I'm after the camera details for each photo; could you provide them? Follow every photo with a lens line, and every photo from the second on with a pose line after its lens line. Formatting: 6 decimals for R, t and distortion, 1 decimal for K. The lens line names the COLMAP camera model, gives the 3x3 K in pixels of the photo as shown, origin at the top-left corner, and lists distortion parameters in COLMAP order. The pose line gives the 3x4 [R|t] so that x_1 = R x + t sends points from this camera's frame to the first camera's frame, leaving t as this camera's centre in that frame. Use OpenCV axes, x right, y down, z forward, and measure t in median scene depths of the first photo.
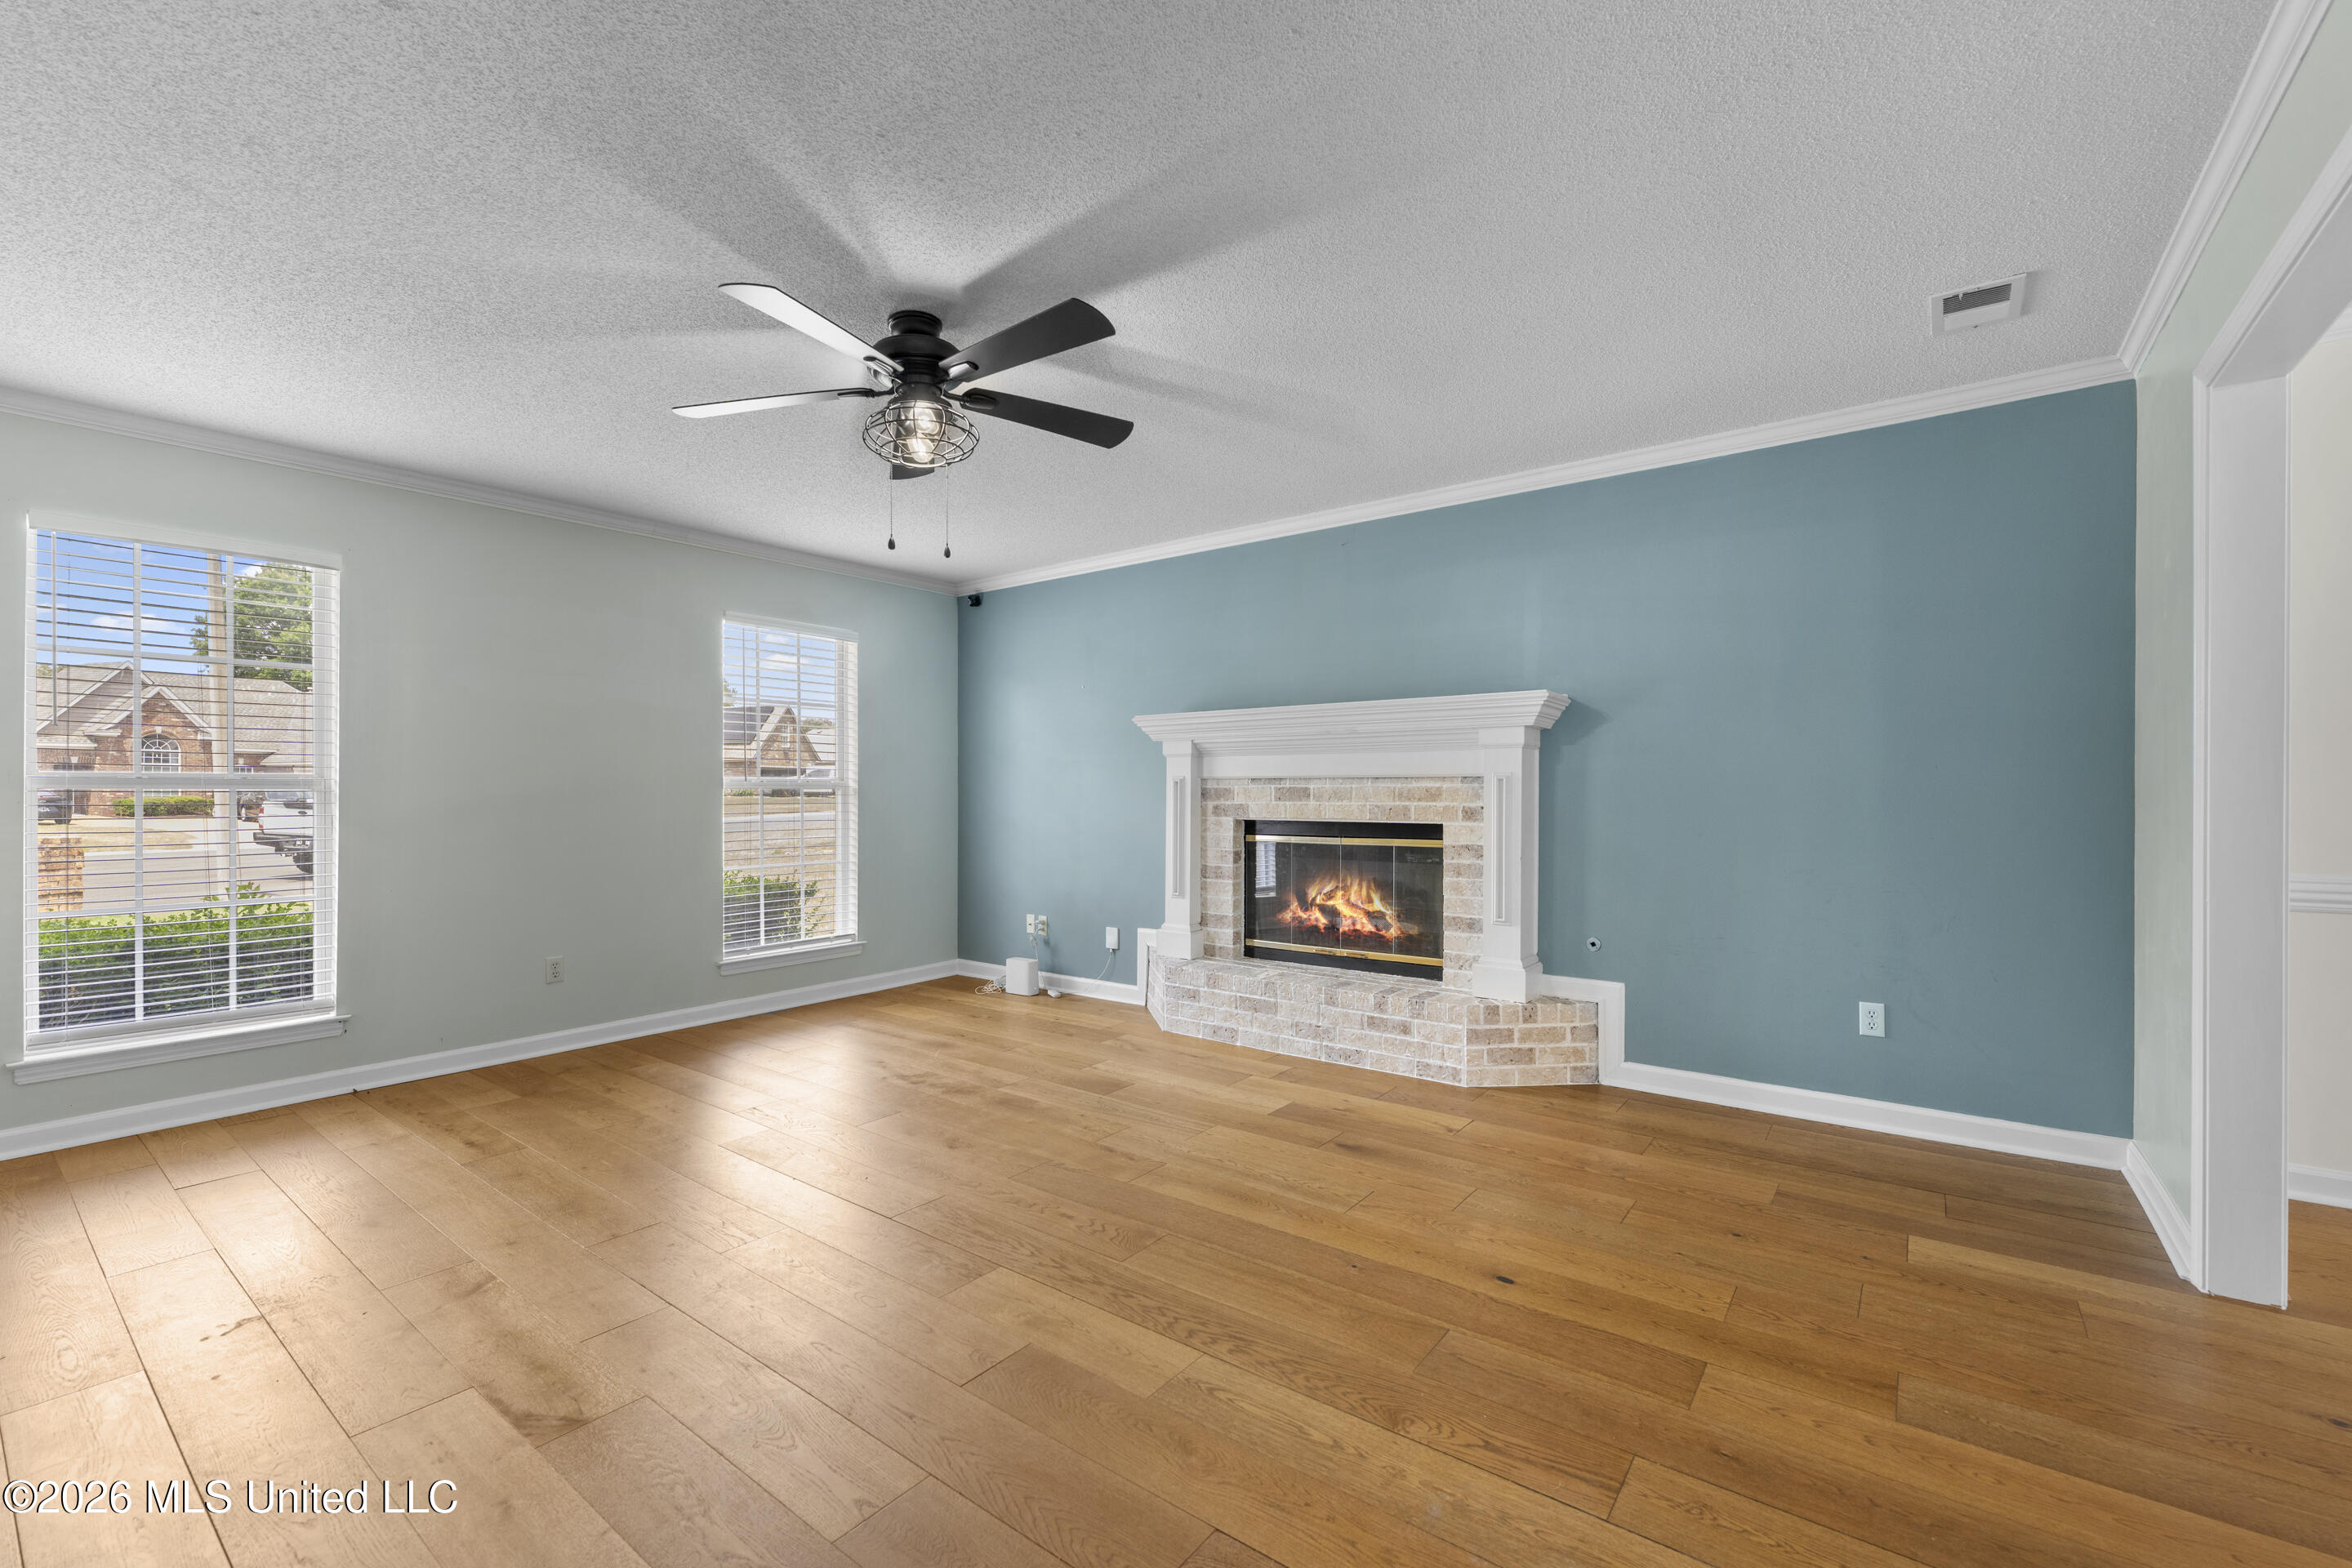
lens RADIAL K [[975.4, 0, 1176.0], [0, 975.4, 784.0], [0, 0, 1]] dist [-0.000416, -0.000052]
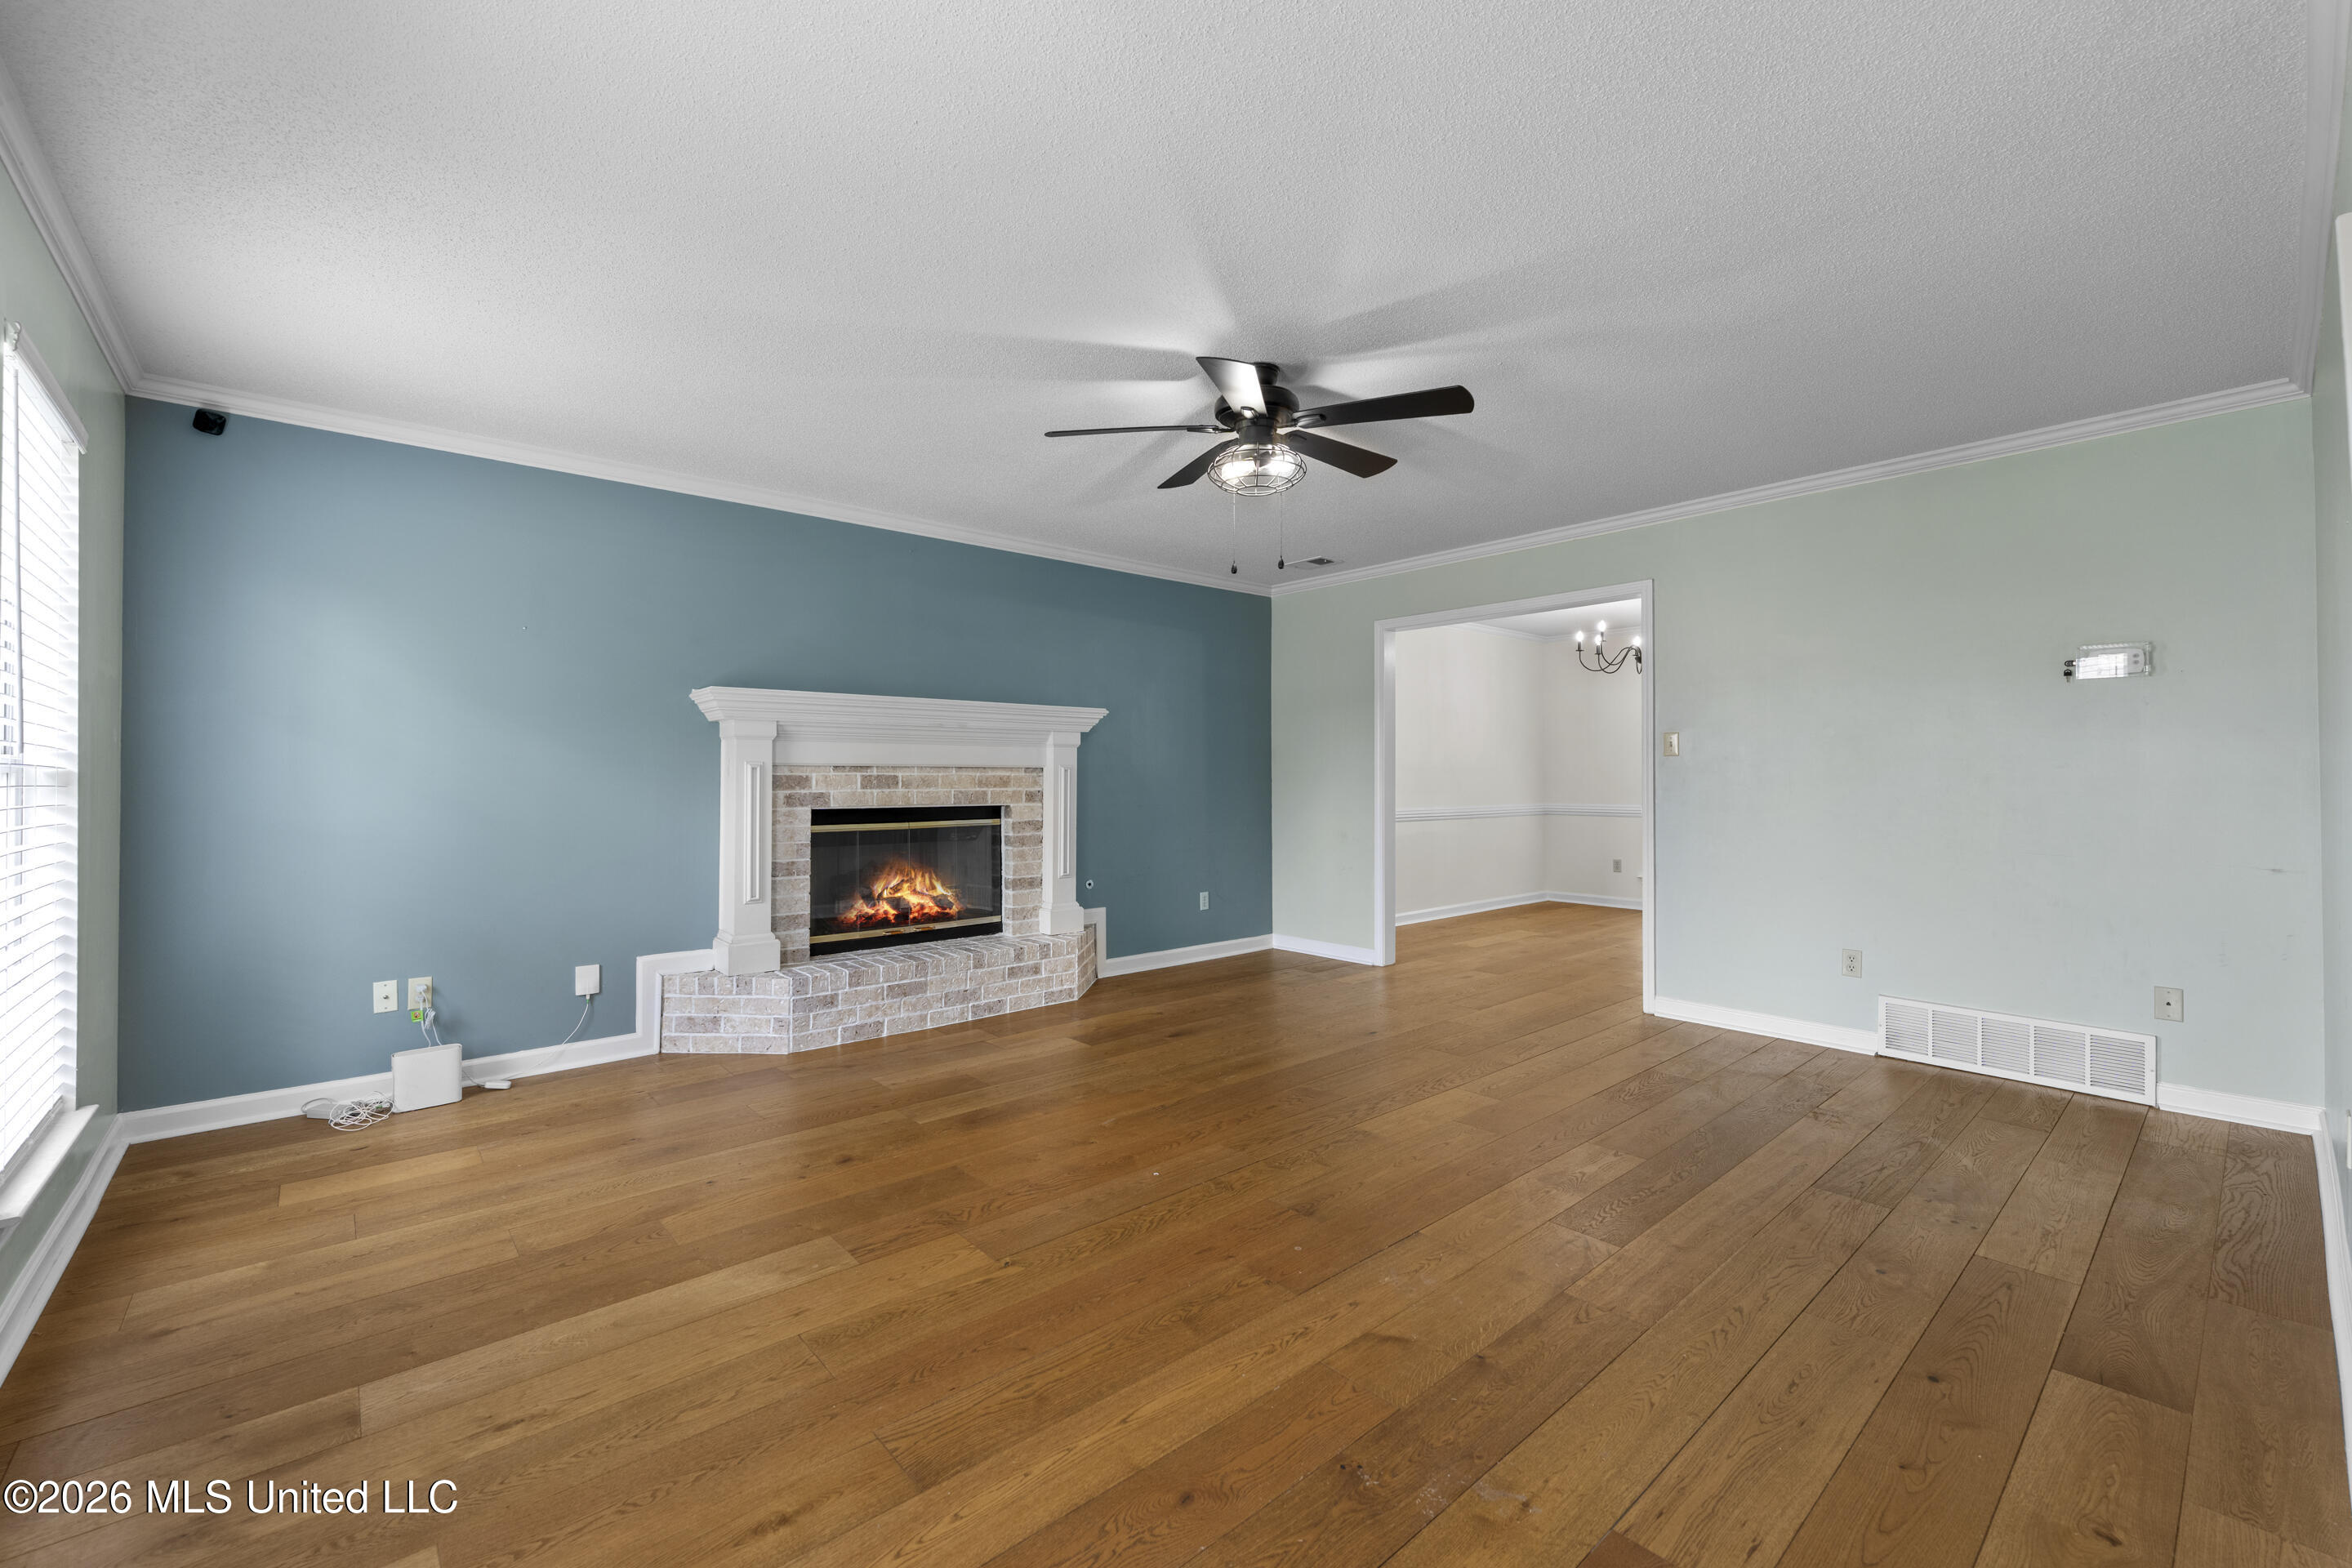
lens RADIAL K [[960.3, 0, 1173.3], [0, 960.3, 760.7], [0, 0, 1]] dist [0.000769, 0.000088]
pose [[0.207212, 0.014325, 0.978191, -0.852021], [-0.009984, 0.999872, -0.012527, -0.002449], [-0.978245, -0.007171, 0.207328, 0.525055]]
